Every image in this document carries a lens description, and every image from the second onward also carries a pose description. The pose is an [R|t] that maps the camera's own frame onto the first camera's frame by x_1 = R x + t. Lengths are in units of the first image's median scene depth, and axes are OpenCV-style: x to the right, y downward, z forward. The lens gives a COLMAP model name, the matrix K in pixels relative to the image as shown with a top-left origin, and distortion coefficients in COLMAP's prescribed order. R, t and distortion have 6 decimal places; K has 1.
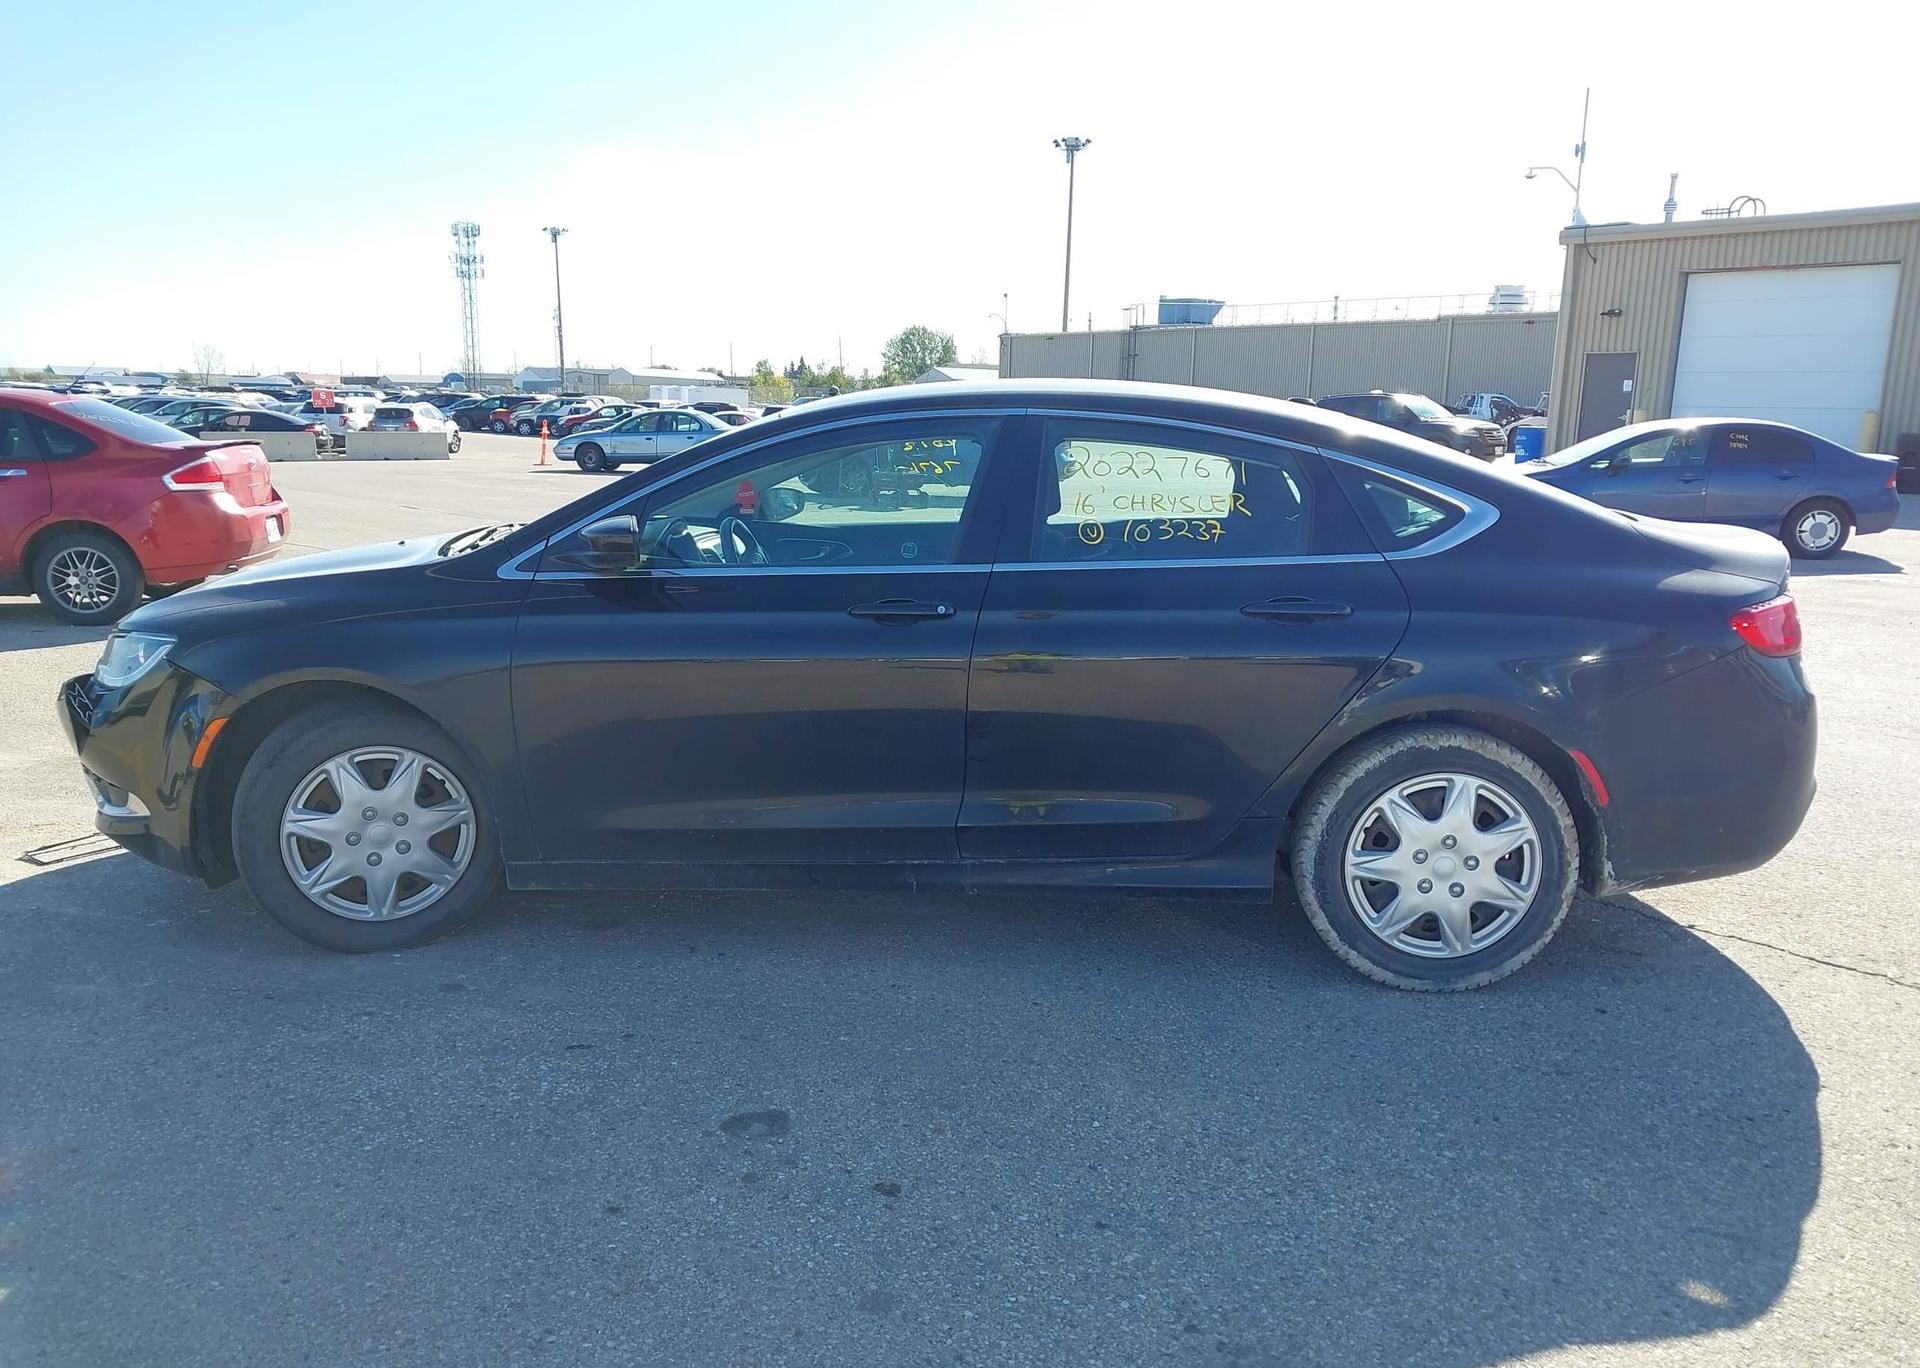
lens RADIAL K [[1564.8, 0, 967.5], [0, 1564.8, 670.0], [0, 0, 1]] dist [0.021858, -0.018949]
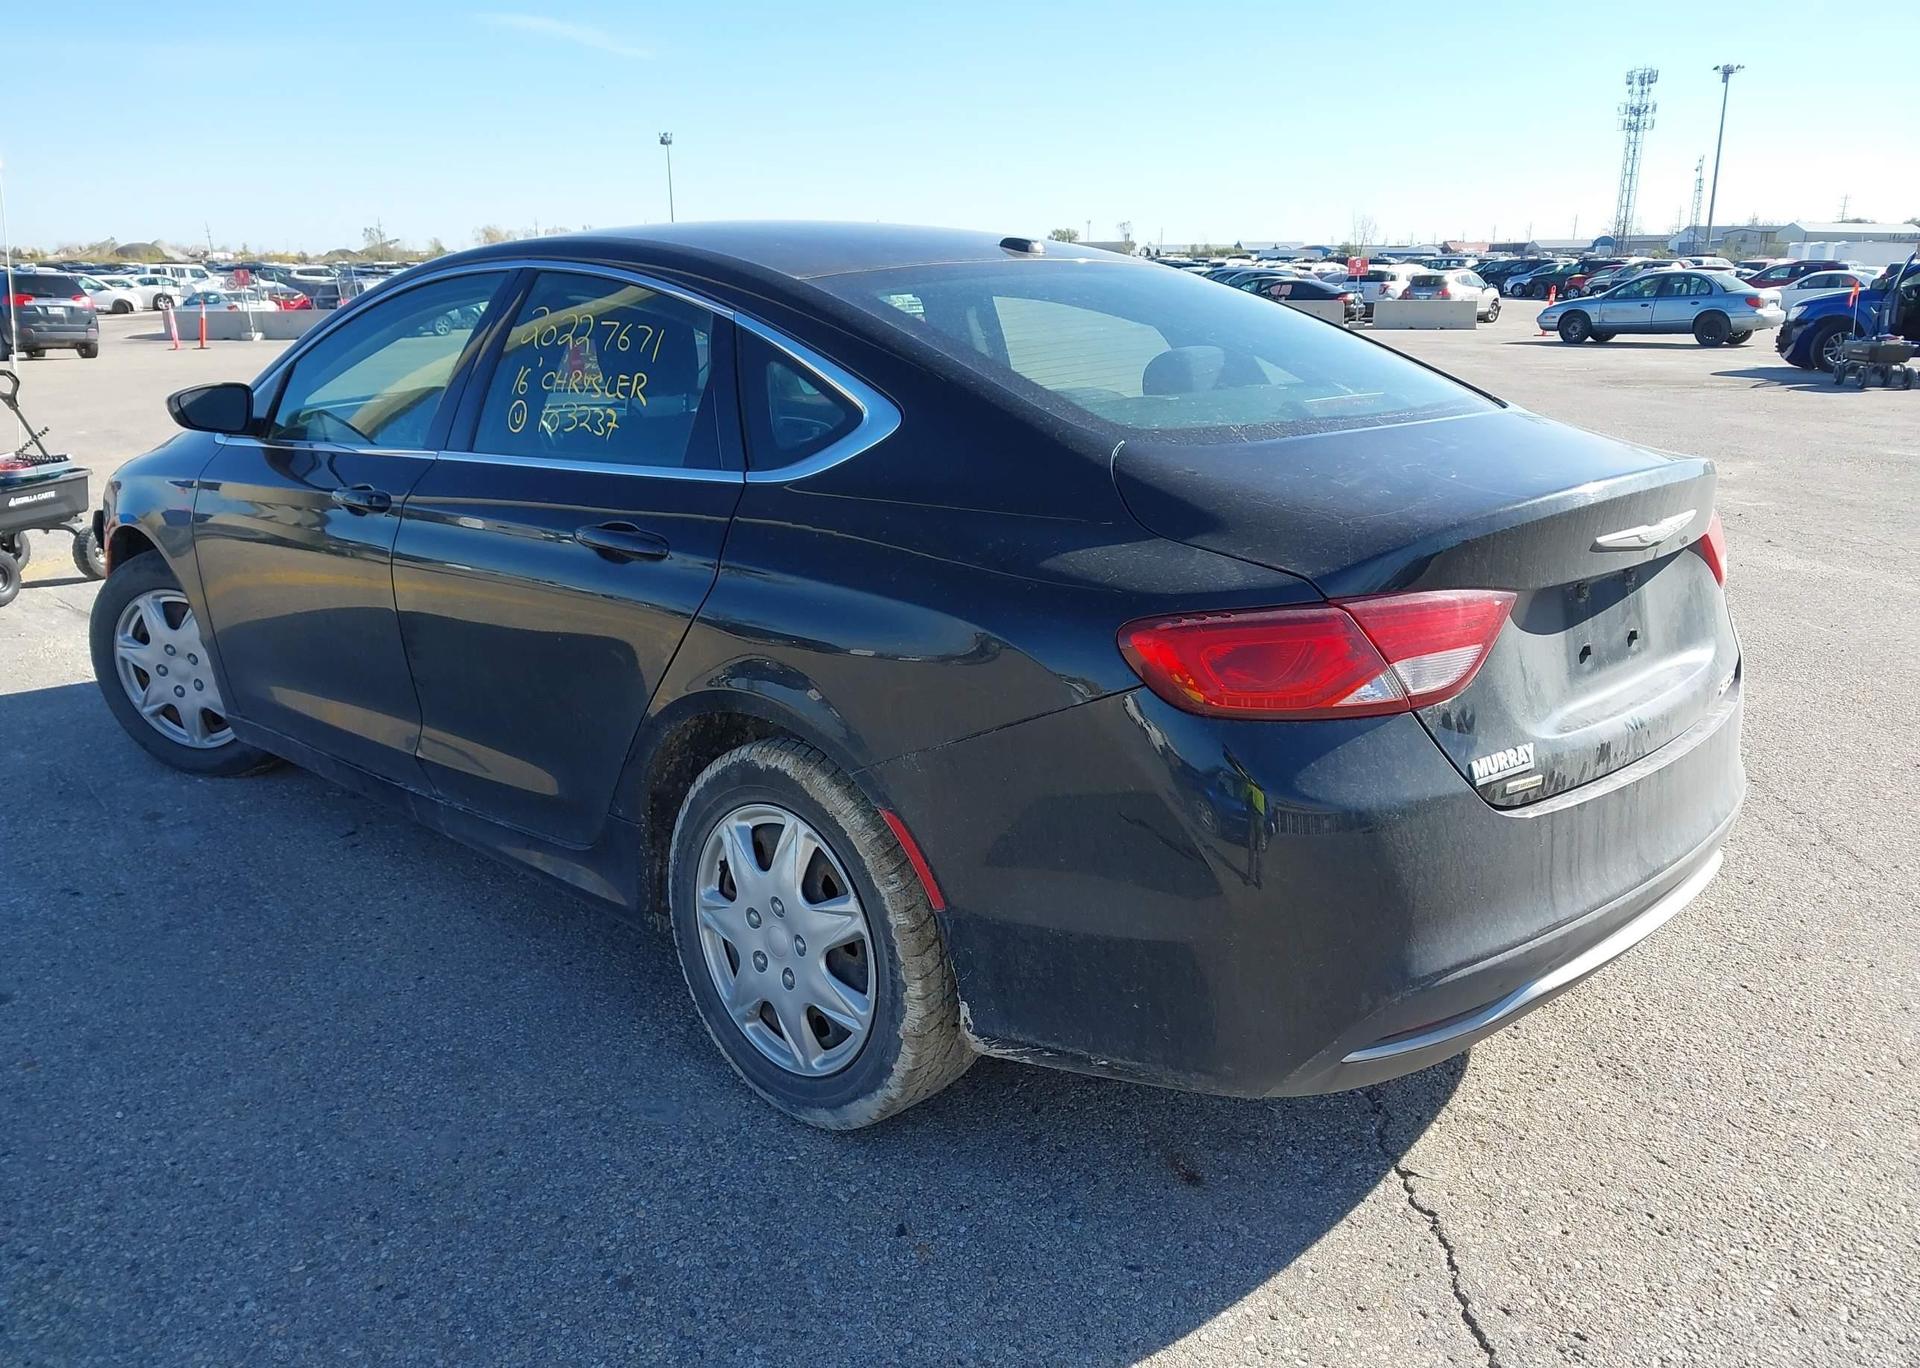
lens RADIAL K [[1564.8, 0, 947.3], [0, 1564.8, 694.7], [0, 0, 1]] dist [0.021858, -0.018949]
pose [[0.753288, 0.154483, -0.639291, 0.121387], [-0.092865, 0.987268, 0.129147, -0.011608], [0.651102, -0.037917, 0.758042, 0.084070]]
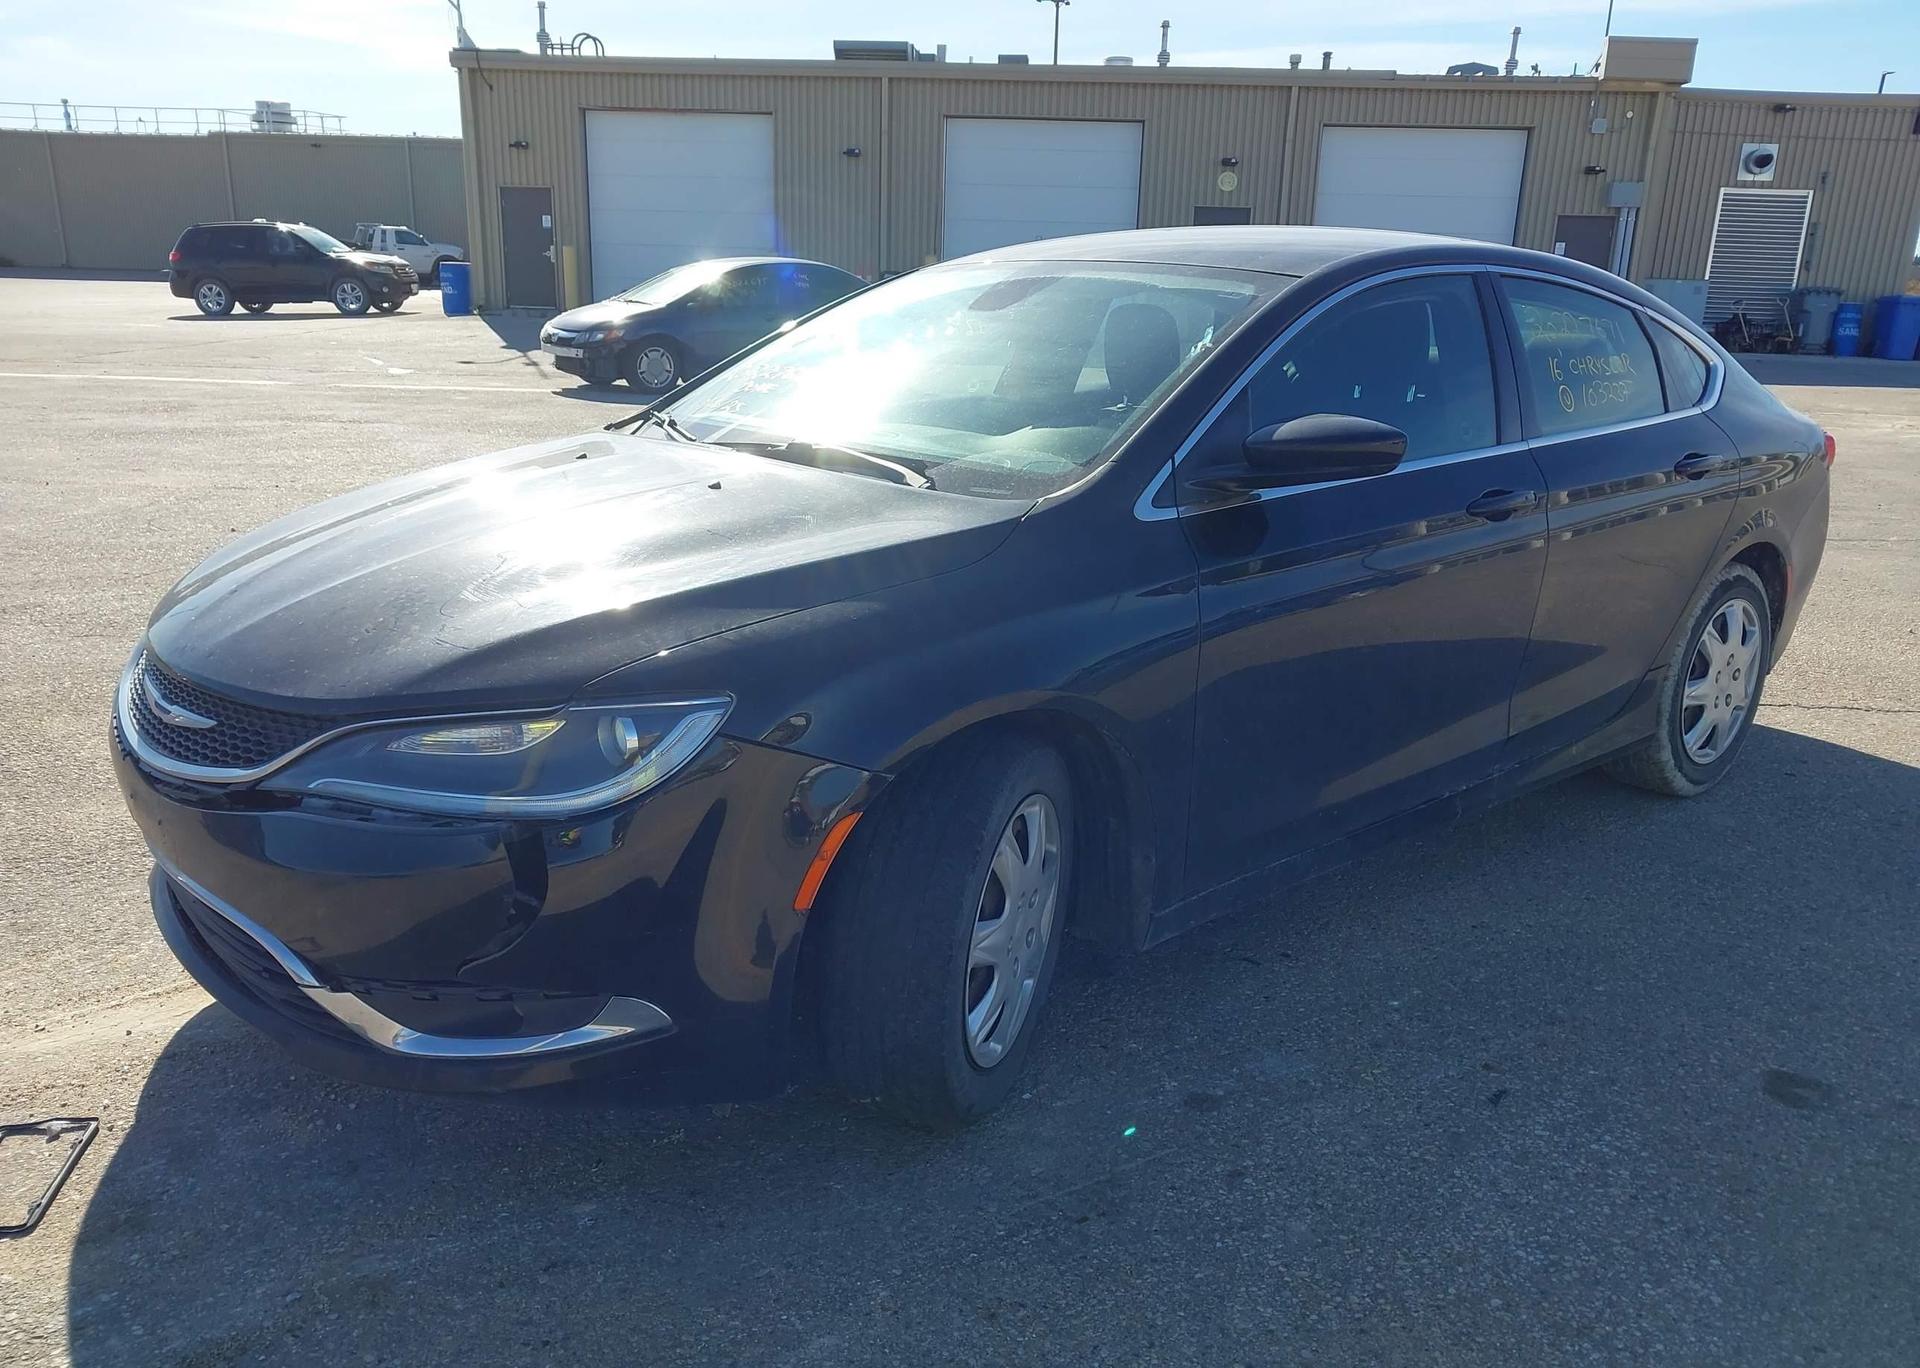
lens RADIAL K [[1564.8, 0, 971.1], [0, 1564.8, 685.9], [0, 0, 1]] dist [0.021858, -0.018949]
pose [[0.701717, -0.183035, 0.688543, -0.134510], [0.104863, 0.982445, 0.154293, -0.016342], [-0.704697, -0.036067, 0.708591, 0.090533]]
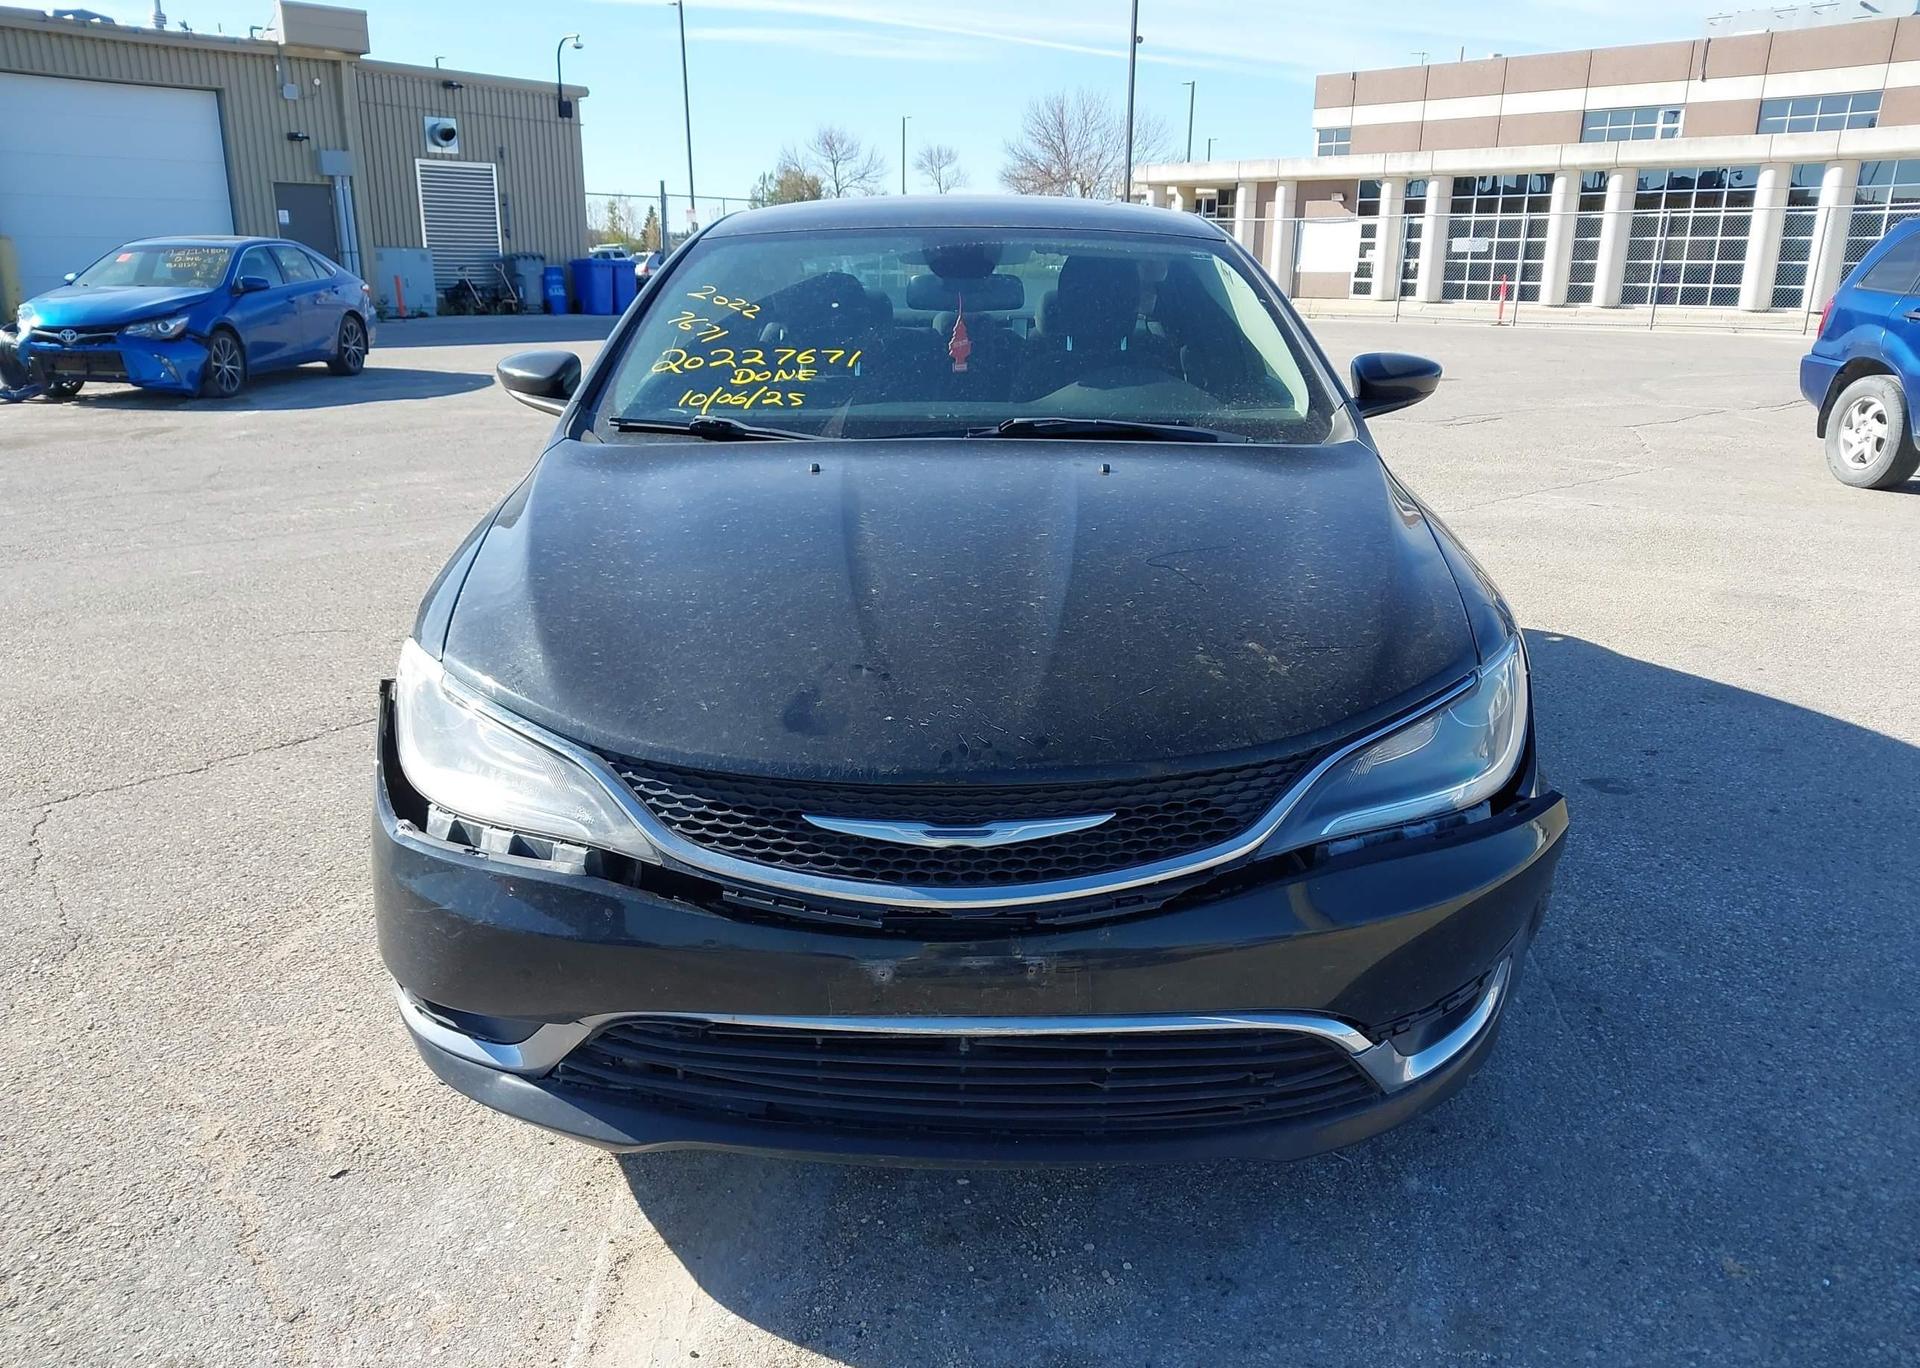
lens RADIAL K [[1564.8, 0, 945.5], [0, 1564.8, 686.7], [0, 0, 1]] dist [0.021858, -0.018949]
pose [[-0.050718, -0.279784, 0.958722, -0.176254], [0.155435, 0.946049, 0.284308, -0.034828], [-0.986543, 0.163439, -0.004494, 0.198395]]
